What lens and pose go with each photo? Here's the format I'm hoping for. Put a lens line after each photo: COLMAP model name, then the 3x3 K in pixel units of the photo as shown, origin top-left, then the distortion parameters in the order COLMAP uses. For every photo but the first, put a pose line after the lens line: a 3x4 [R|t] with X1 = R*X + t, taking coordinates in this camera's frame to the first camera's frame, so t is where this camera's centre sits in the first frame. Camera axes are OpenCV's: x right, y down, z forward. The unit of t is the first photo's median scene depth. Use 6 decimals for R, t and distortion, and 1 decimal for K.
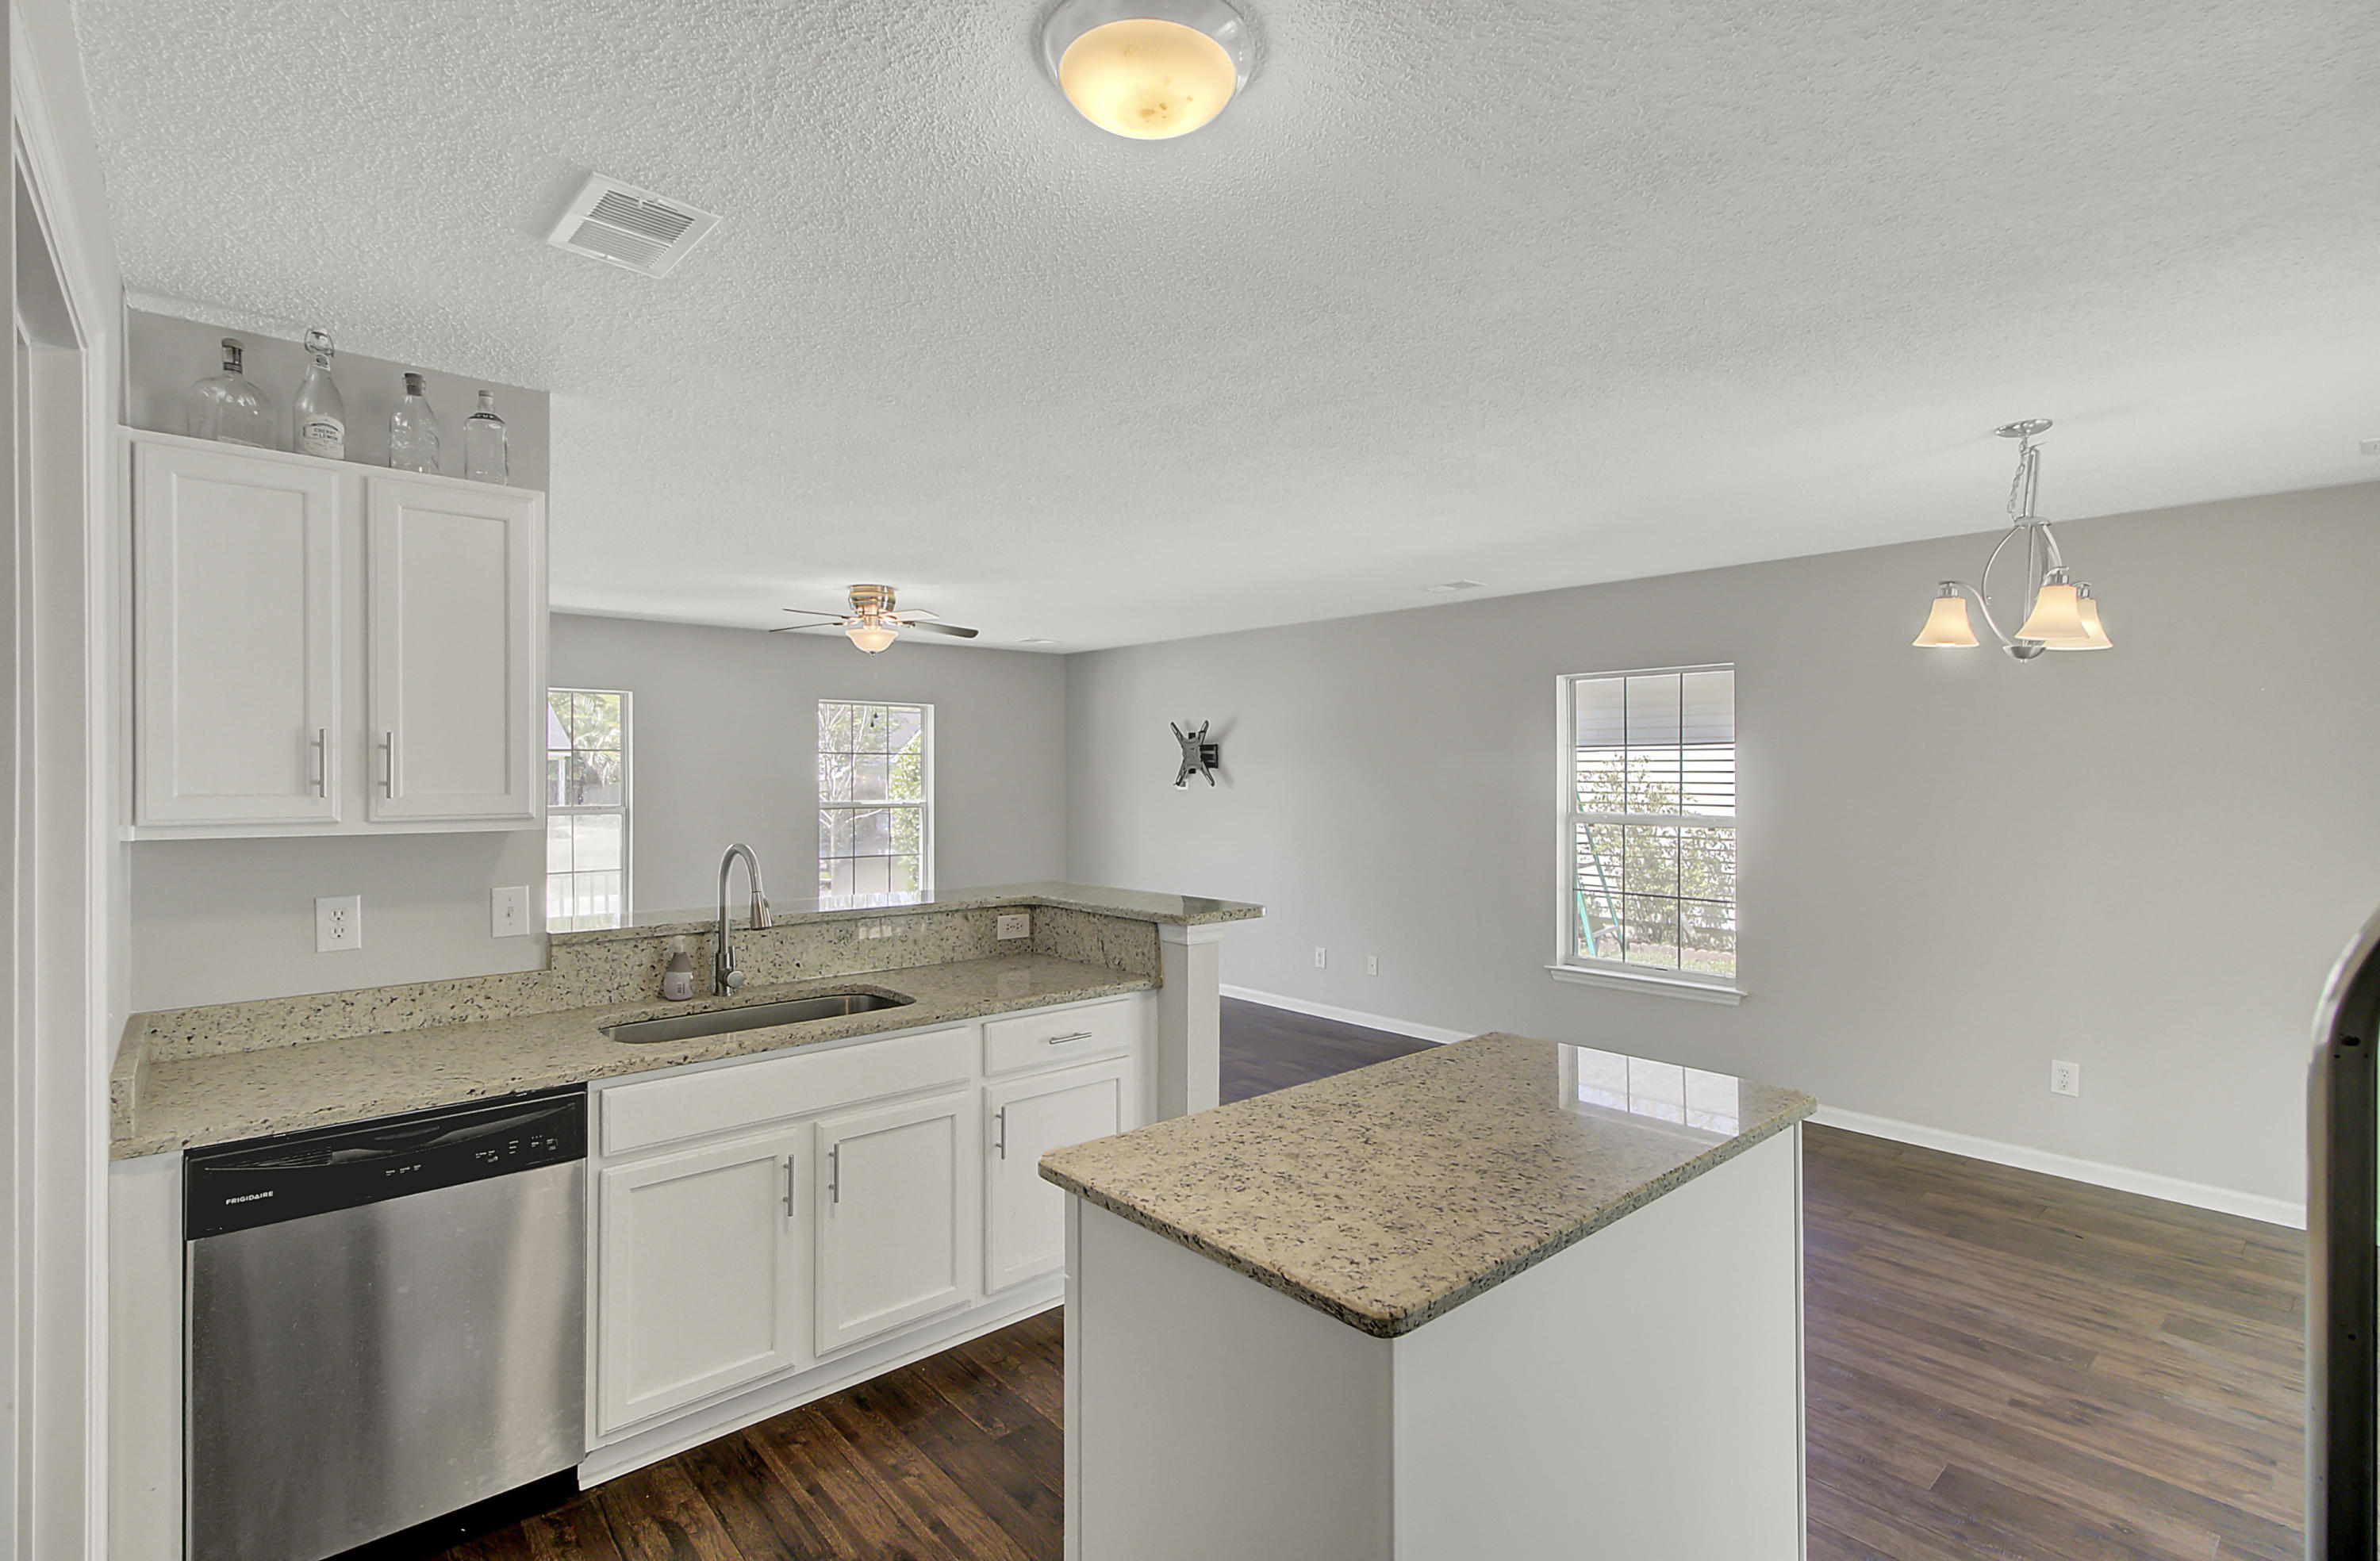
lens RADIAL K [[1092.9, 0, 1153.8], [0, 1092.9, 784.3], [0, 0, 1]] dist [0.015599, -0.000139]
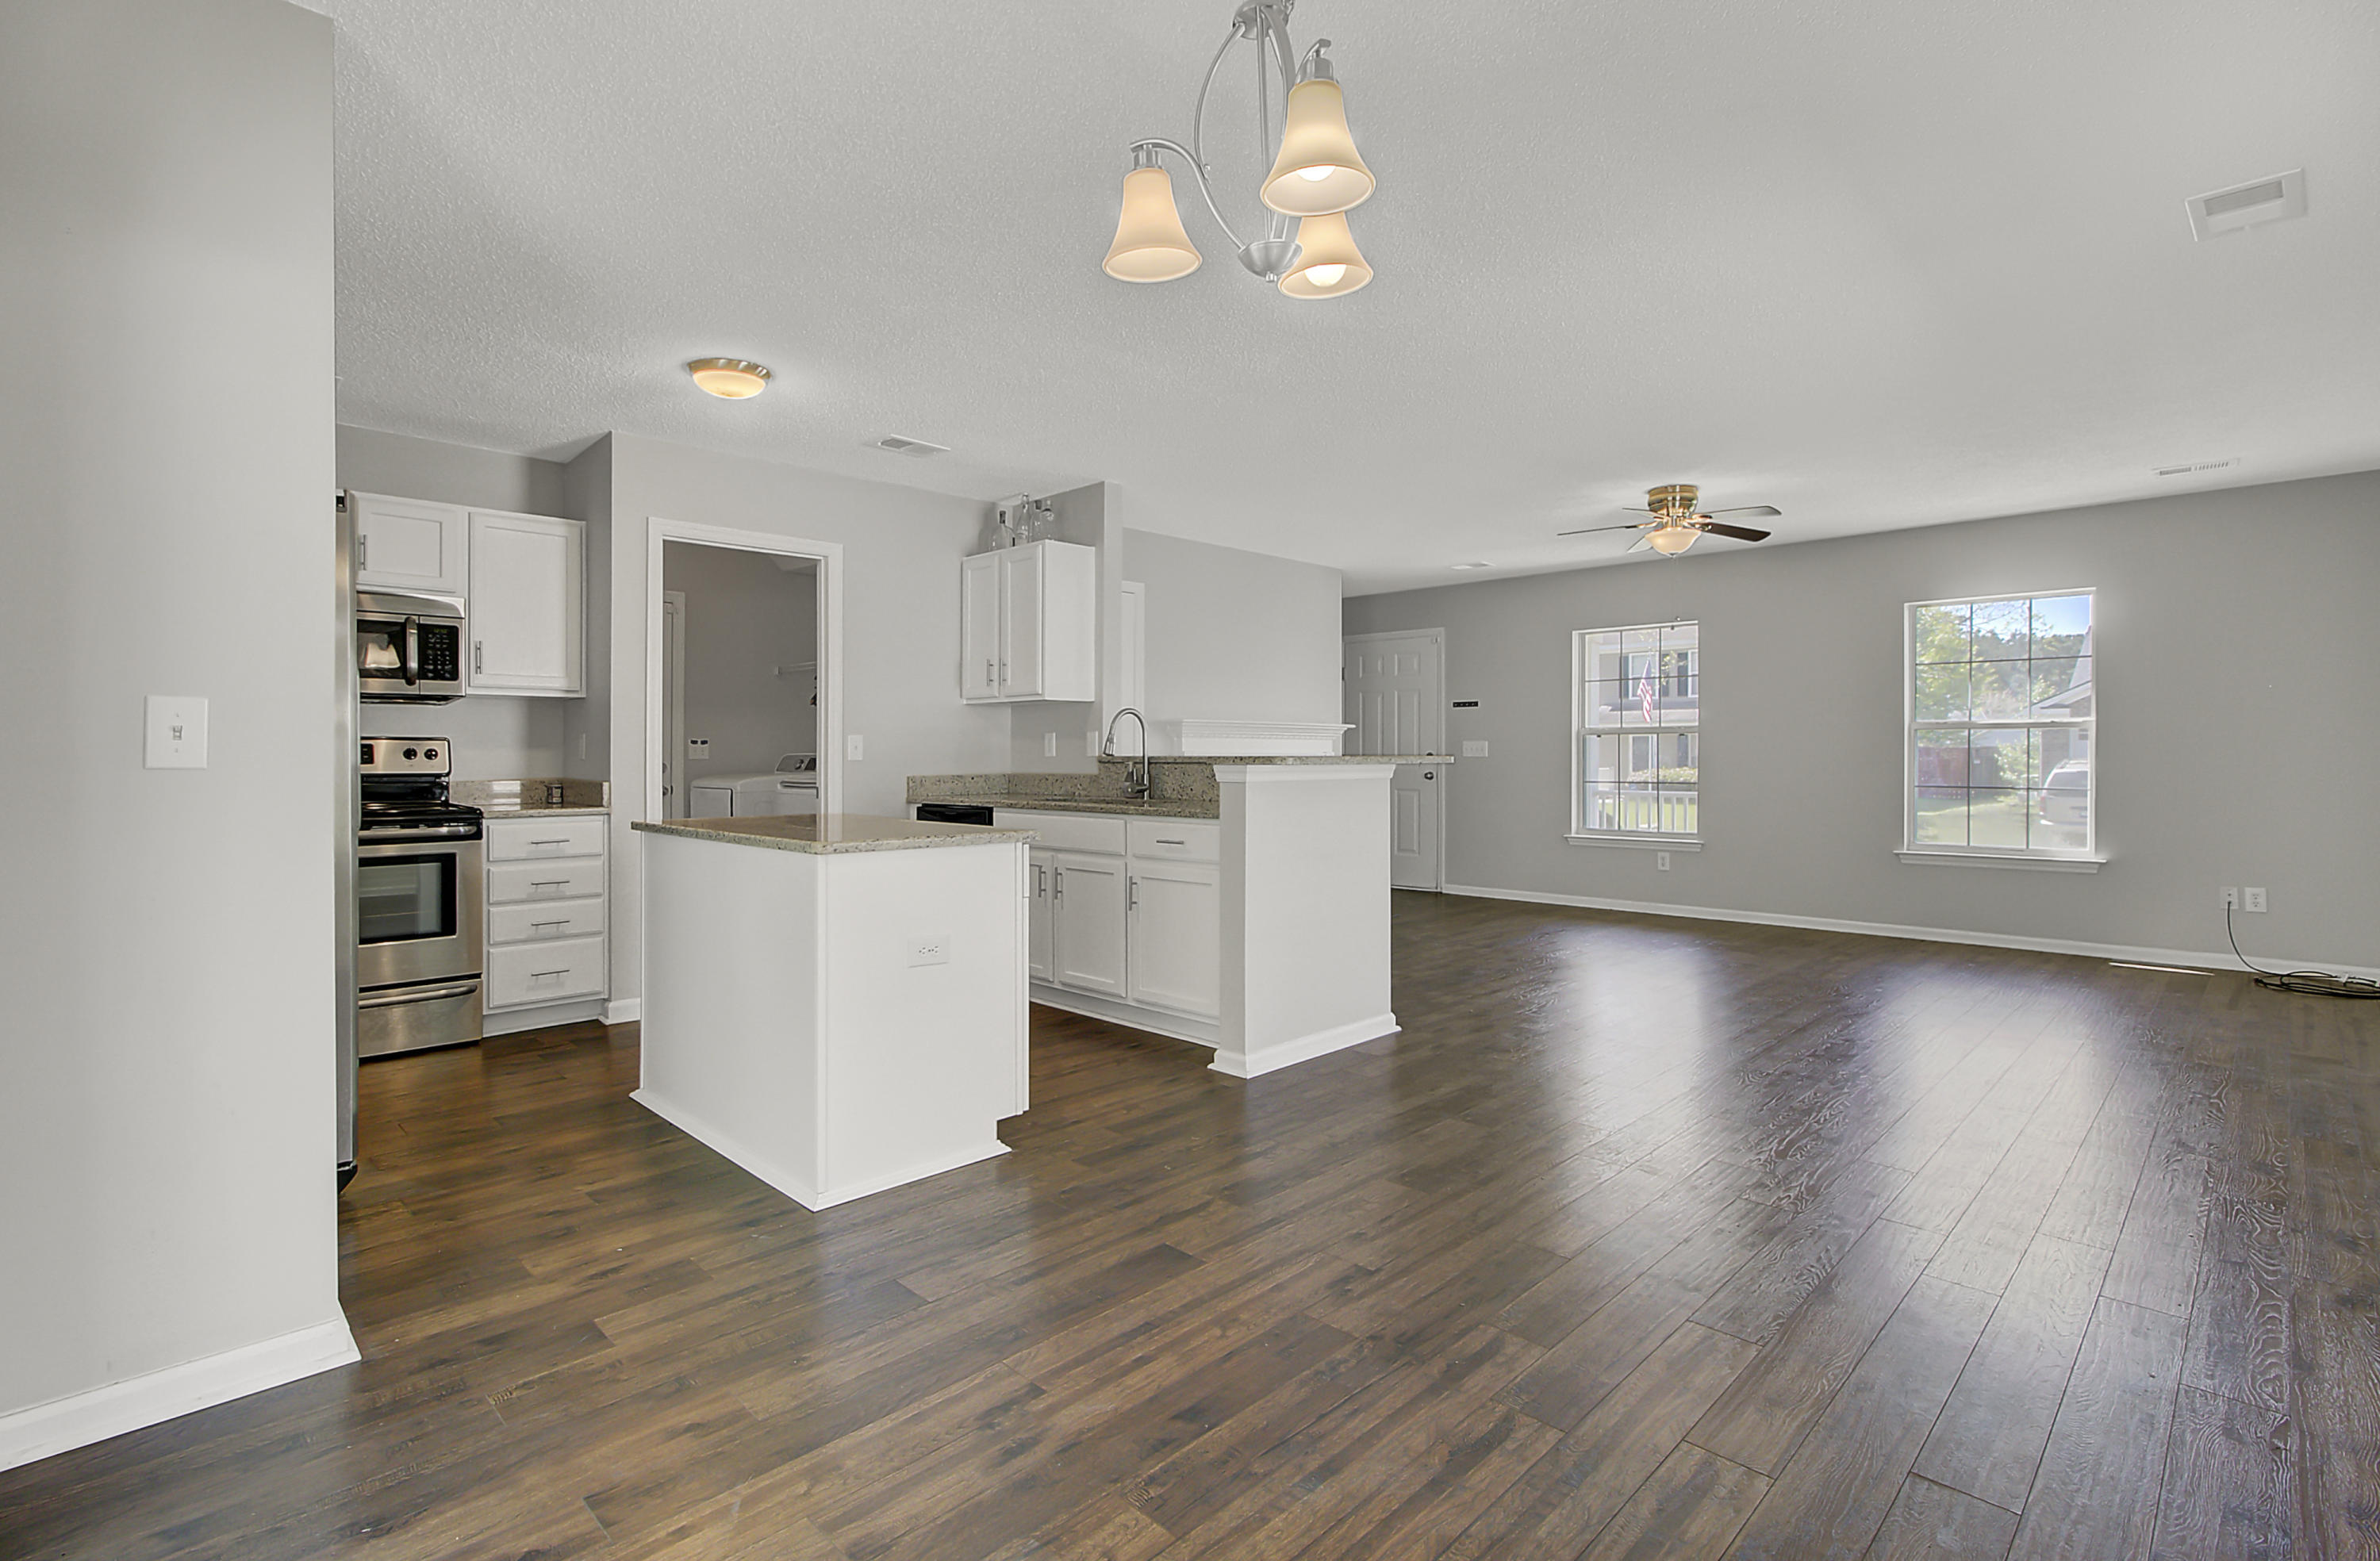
lens RADIAL K [[1090.5, 0, 1185.5], [0, 1090.5, 763.6], [0, 0, 1]] dist [-0.002420, -0.000137]
pose [[0.085032, 0.008627, -0.996341, 1.496273], [-0.010384, 0.999916, 0.007772, 0.138993], [0.996324, 0.009685, 0.085115, 1.032791]]
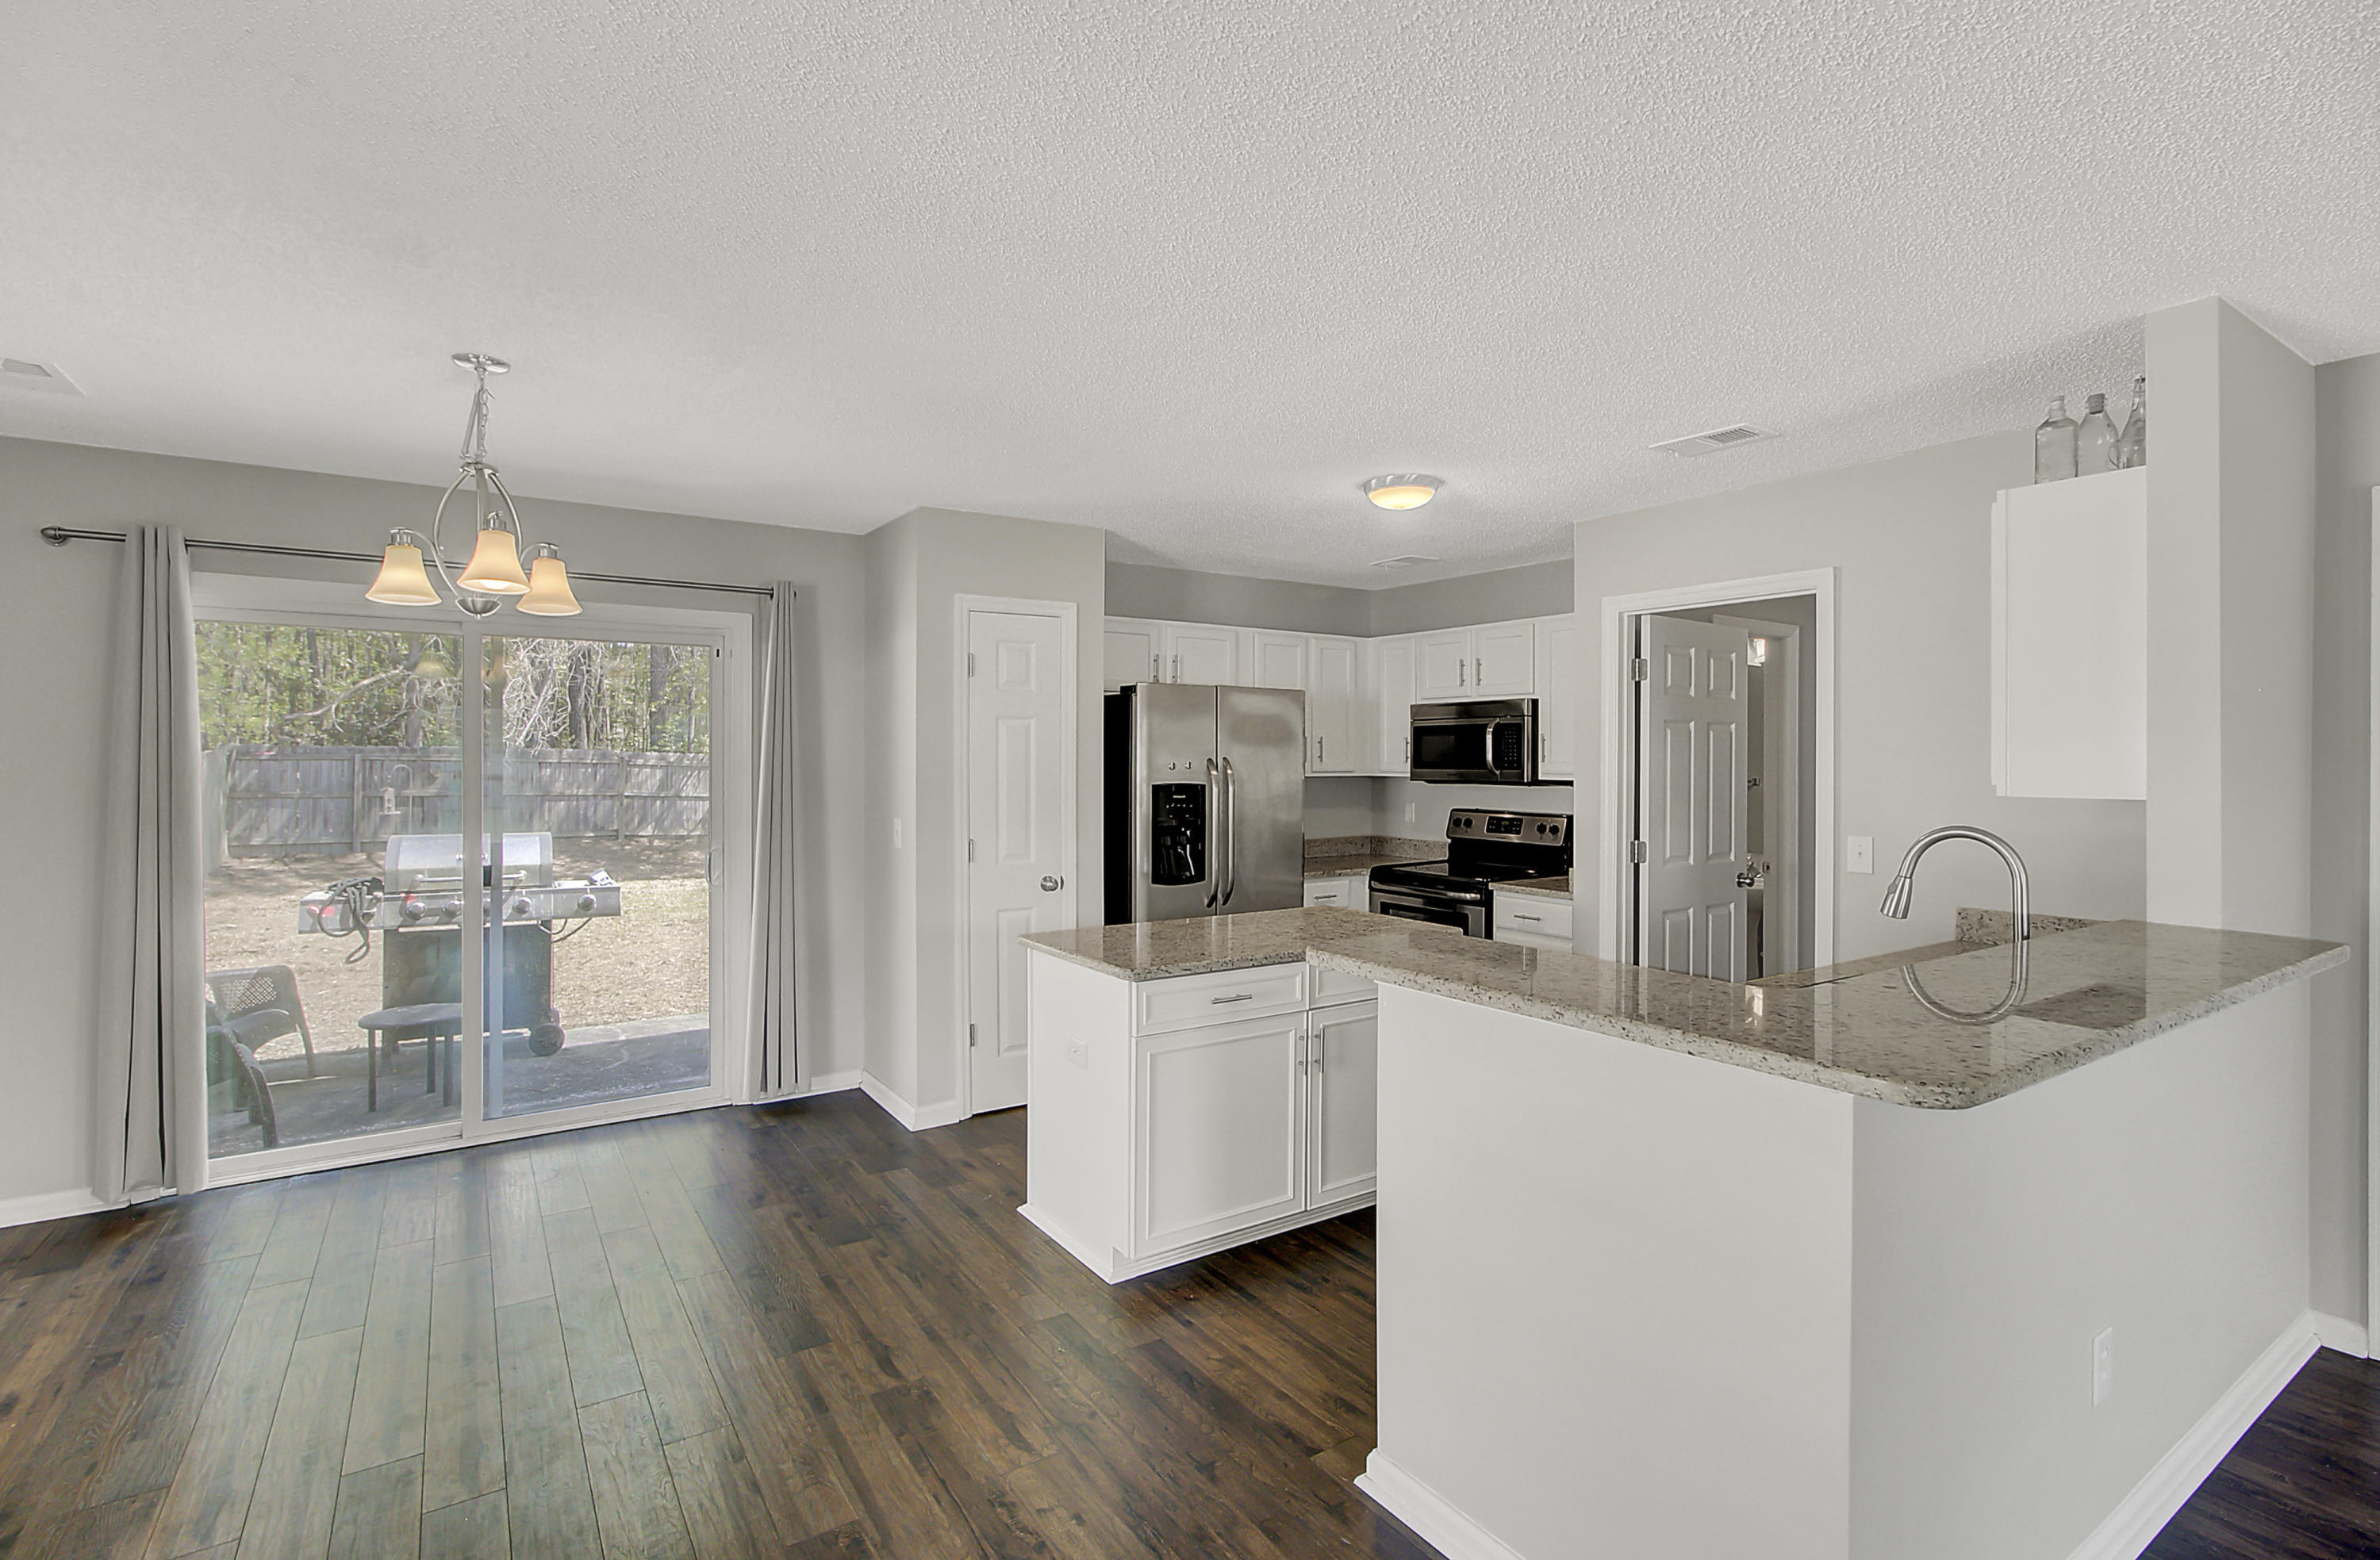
lens RADIAL K [[1090.4, 0, 1185.5], [0, 1090.4, 763.1], [0, 0, 1]] dist [-0.002420, -0.000137]
pose [[-0.994274, -0.003225, 0.106811, 0.112717], [-0.001422, 0.999855, 0.016957, -0.011122], [-0.106850, 0.016708, -0.994135, 2.091325]]
